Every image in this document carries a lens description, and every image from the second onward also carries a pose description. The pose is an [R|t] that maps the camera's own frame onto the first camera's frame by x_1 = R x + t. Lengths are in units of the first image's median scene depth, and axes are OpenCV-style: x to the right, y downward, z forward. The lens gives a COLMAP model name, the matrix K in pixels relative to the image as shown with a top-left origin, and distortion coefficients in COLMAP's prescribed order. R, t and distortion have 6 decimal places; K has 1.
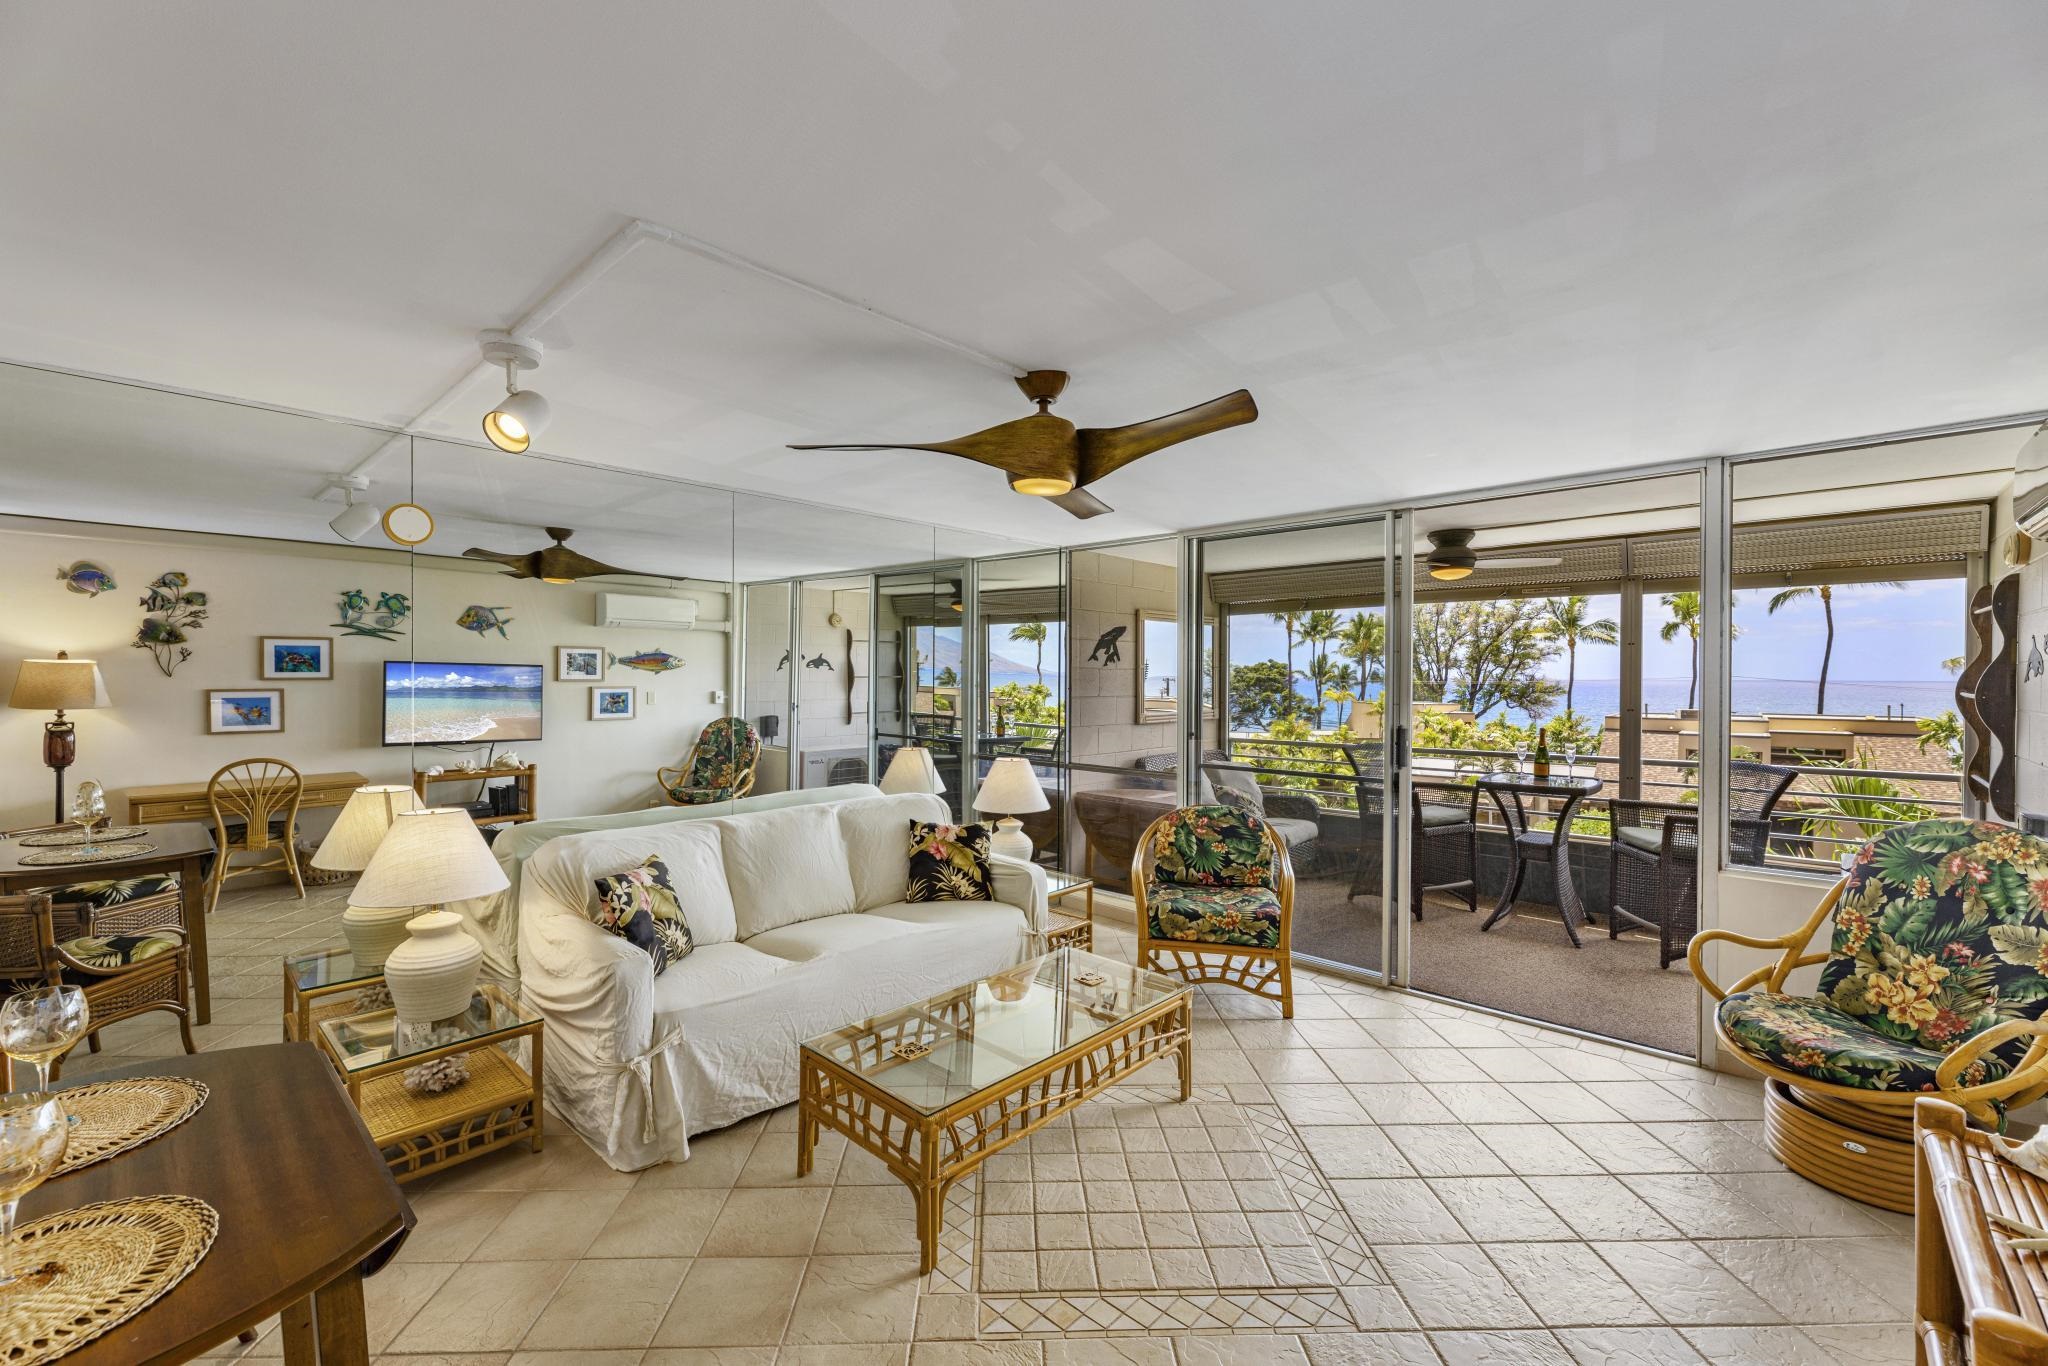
lens RADIAL K [[838.8, 0, 1024.0], [0, 838.8, 683.0], [0, 0, 1]] dist [0.000130, 0.000023]
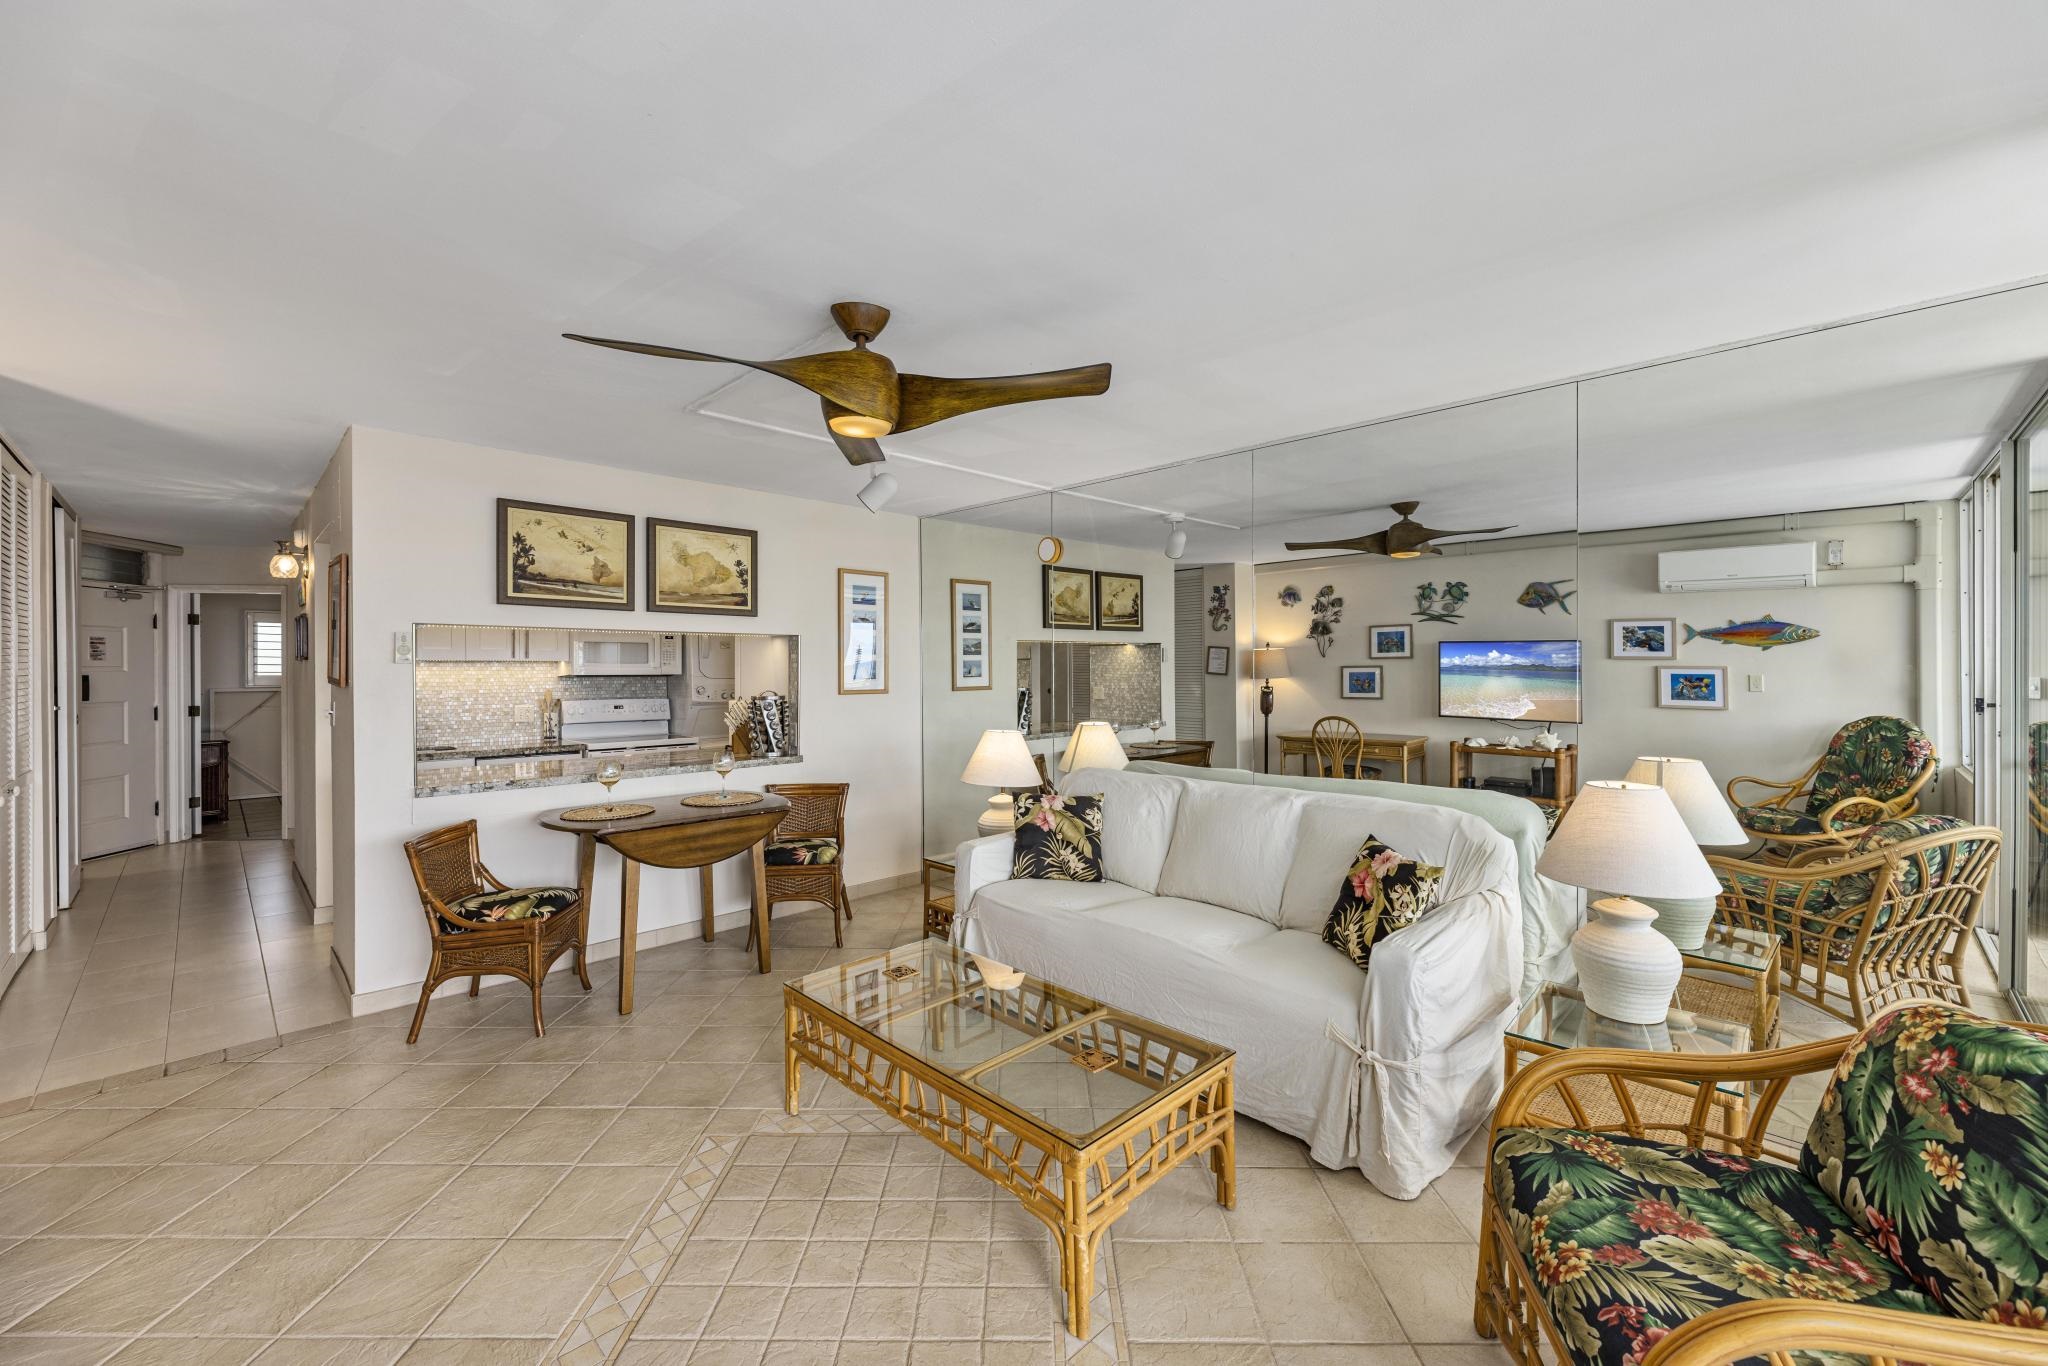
lens RADIAL K [[810.9, 0, 1024.0], [0, 810.9, 683.0], [0, 0, 1]] dist [-0.002236, -0.000408]
pose [[-0.029122, 0.015411, -0.999457, 0.400585], [-0.010589, 0.999820, 0.015725, 0.019846], [0.999520, 0.011041, -0.028954, 0.524048]]
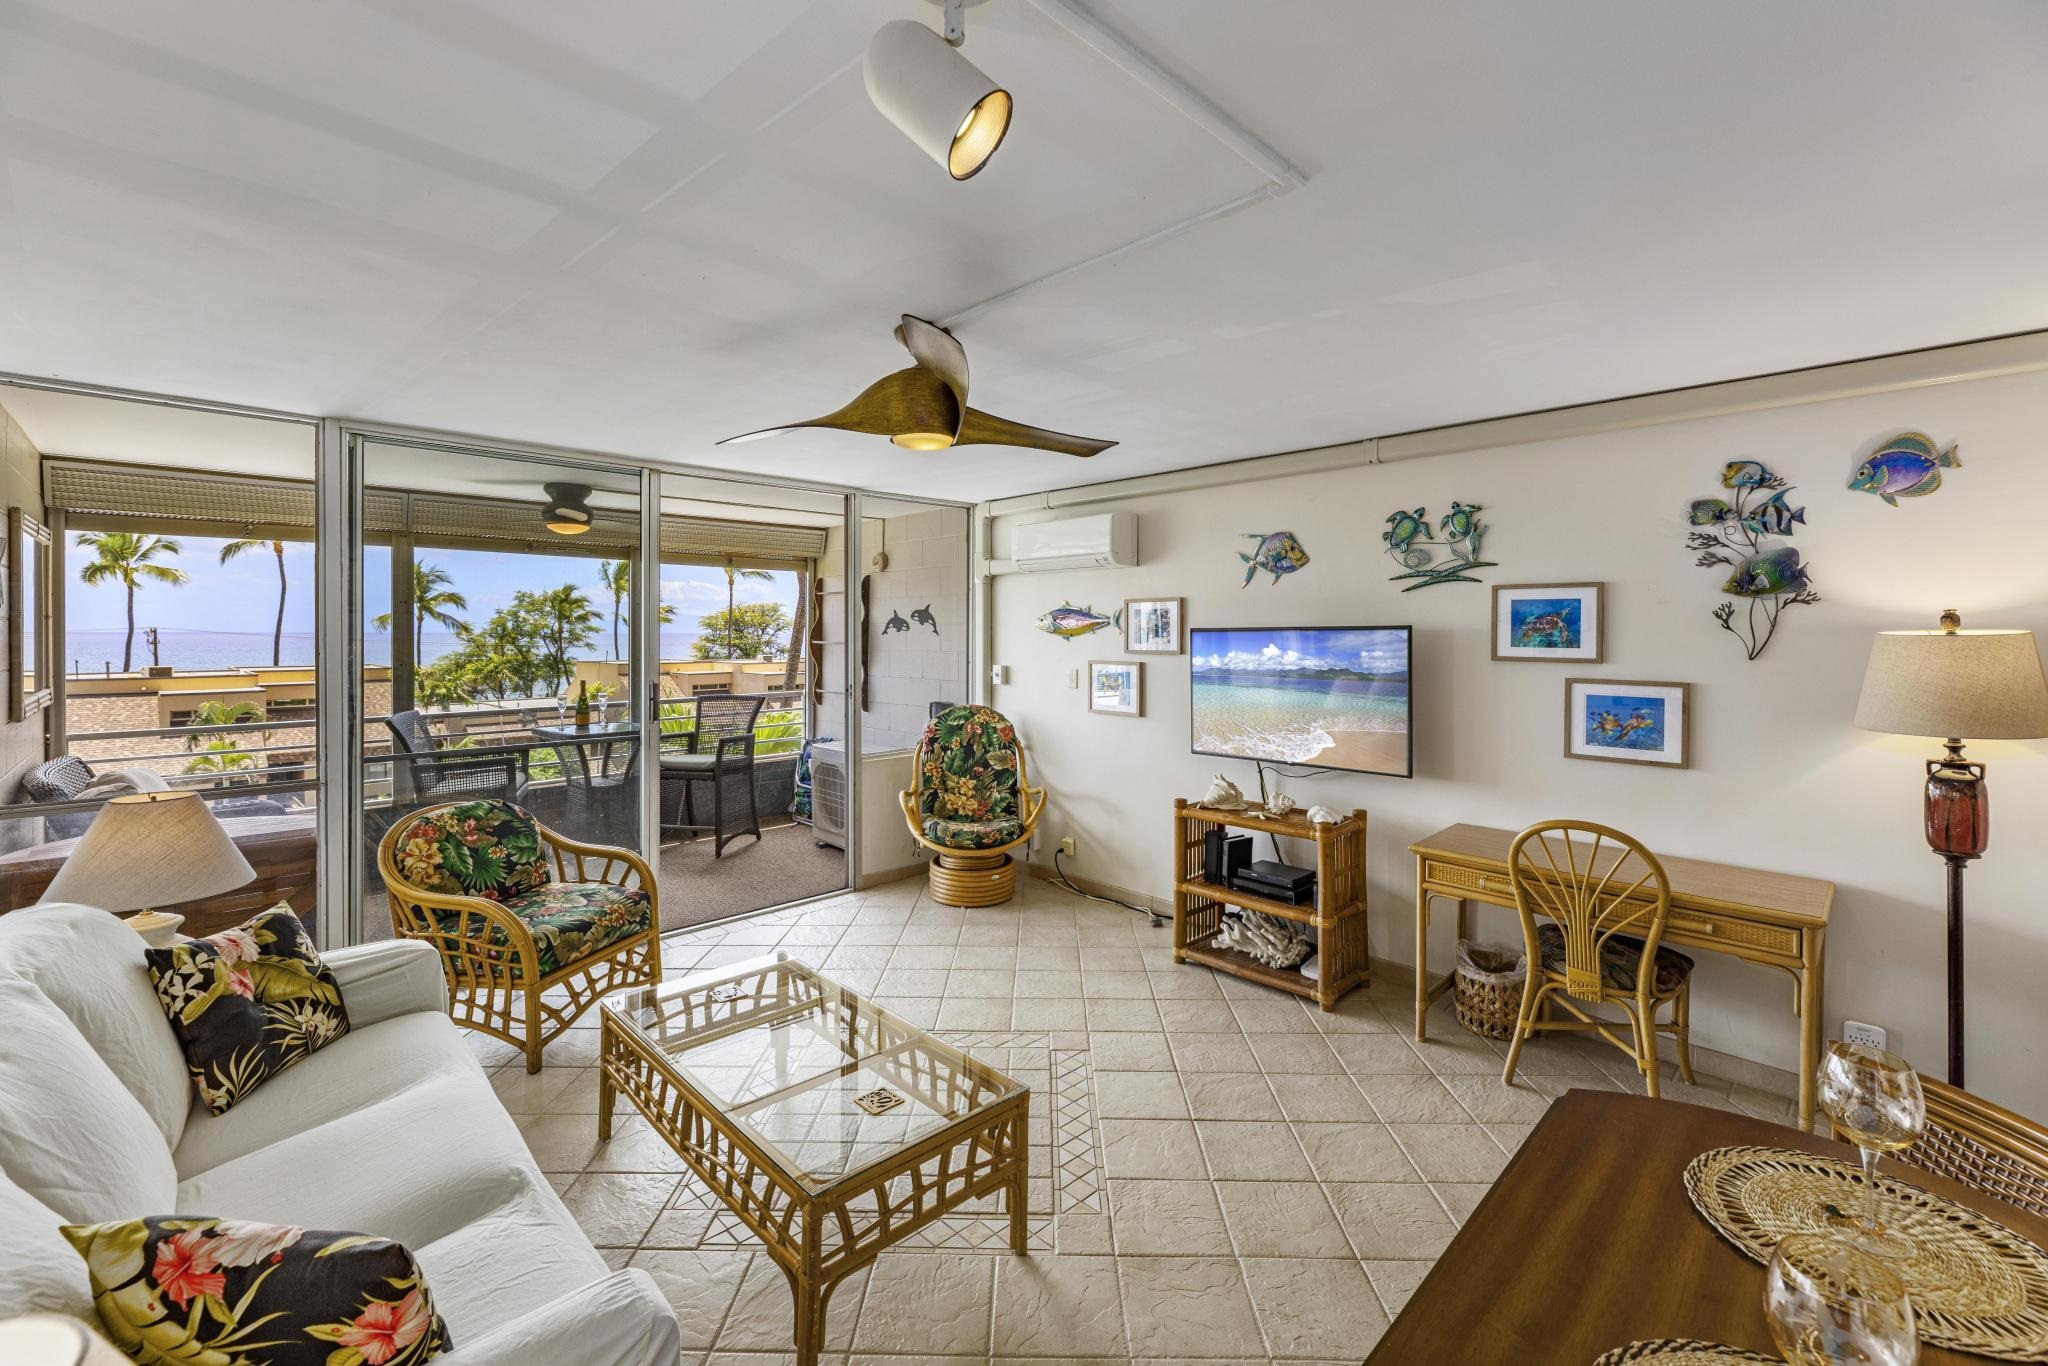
lens RADIAL K [[859.2, 0, 1025.5], [0, 859.2, 643.2], [0, 0, 1]] dist [-0.001318, -0.000120]
pose [[0.038237, -0.014625, 0.999162, -0.417945], [0.005860, 0.999879, 0.014411, -0.005522], [-0.999252, 0.005304, 0.038318, 0.364928]]
